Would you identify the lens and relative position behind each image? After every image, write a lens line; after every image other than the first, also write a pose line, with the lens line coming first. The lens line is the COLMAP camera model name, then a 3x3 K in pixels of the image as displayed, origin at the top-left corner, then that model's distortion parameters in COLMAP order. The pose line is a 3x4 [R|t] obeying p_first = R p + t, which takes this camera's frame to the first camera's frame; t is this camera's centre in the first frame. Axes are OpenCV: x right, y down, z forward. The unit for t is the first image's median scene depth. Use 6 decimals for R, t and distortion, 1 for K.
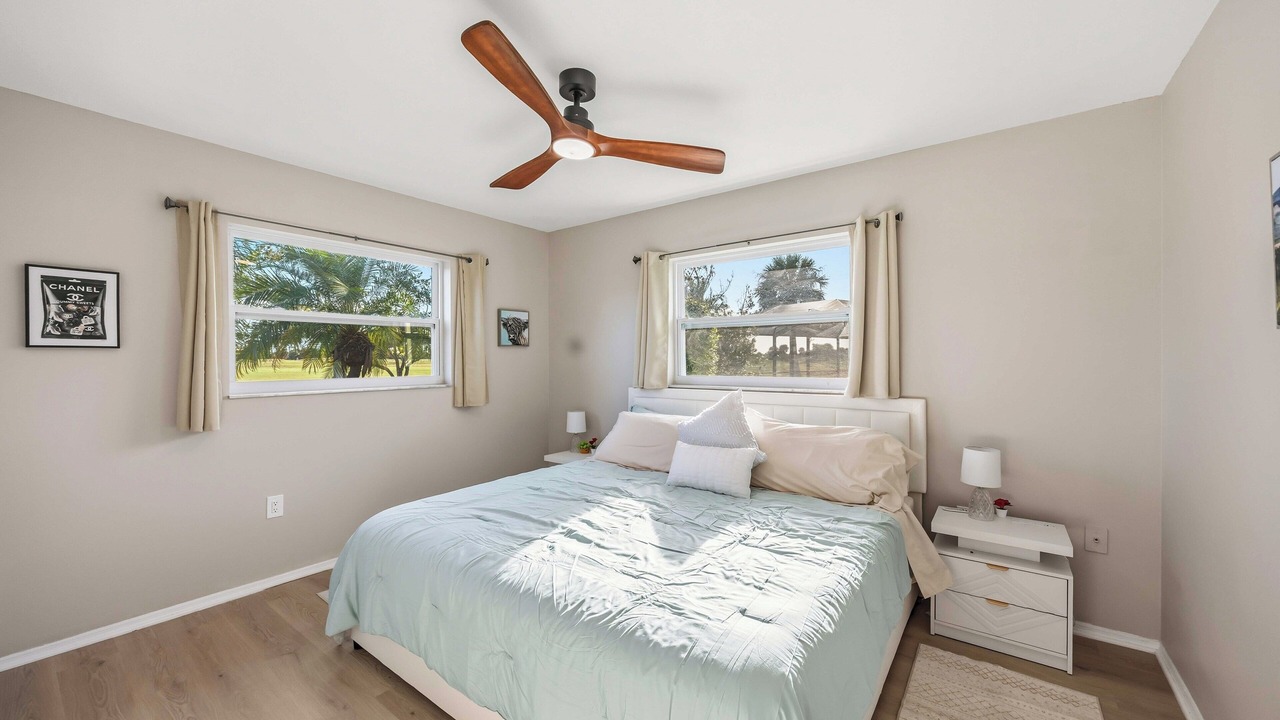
lens RADIAL K [[478.4, 0, 643.3], [0, 478.4, 392.8], [0, 0, 1]] dist [-0.019116, -0.000026]
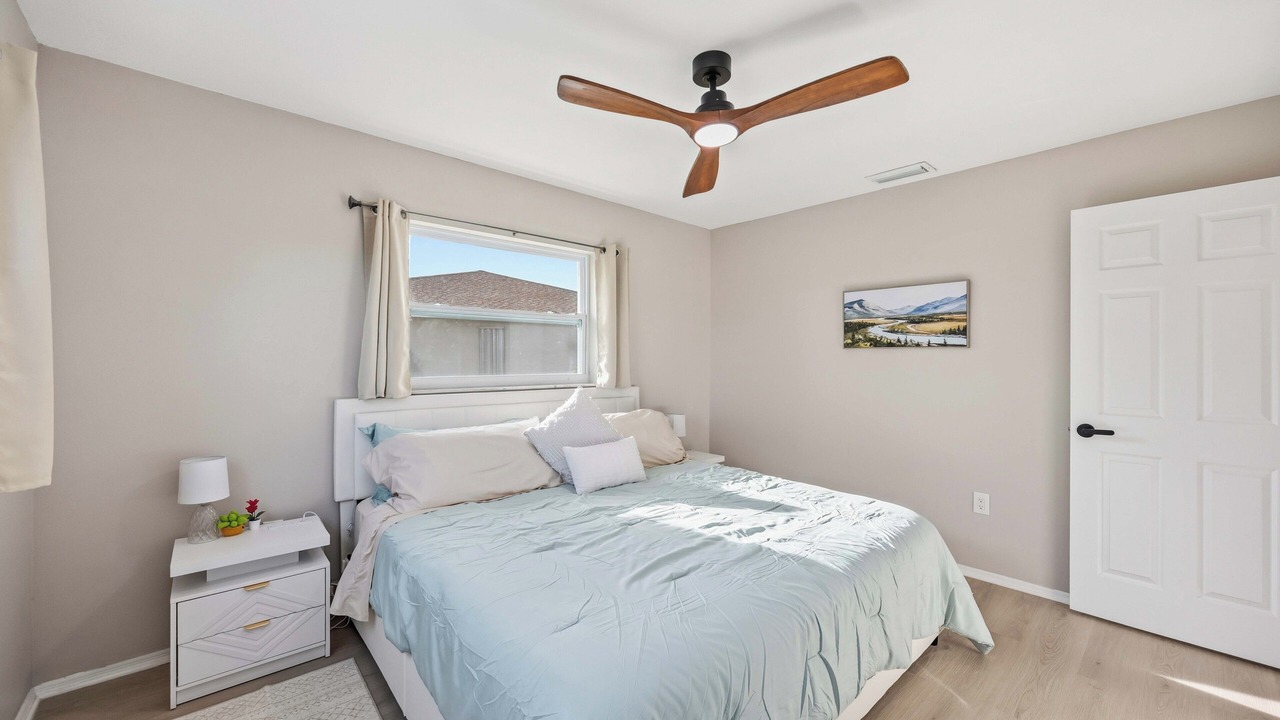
lens RADIAL K [[492.3, 0, 637.8], [0, 492.3, 358.8], [0, 0, 1]] dist [-0.000572, 0.000025]
pose [[0.202656, 0.010199, 0.979197, -1.020766], [0.065815, 0.997543, -0.024011, -0.039096], [-0.977036, 0.069312, 0.201486, 0.858514]]
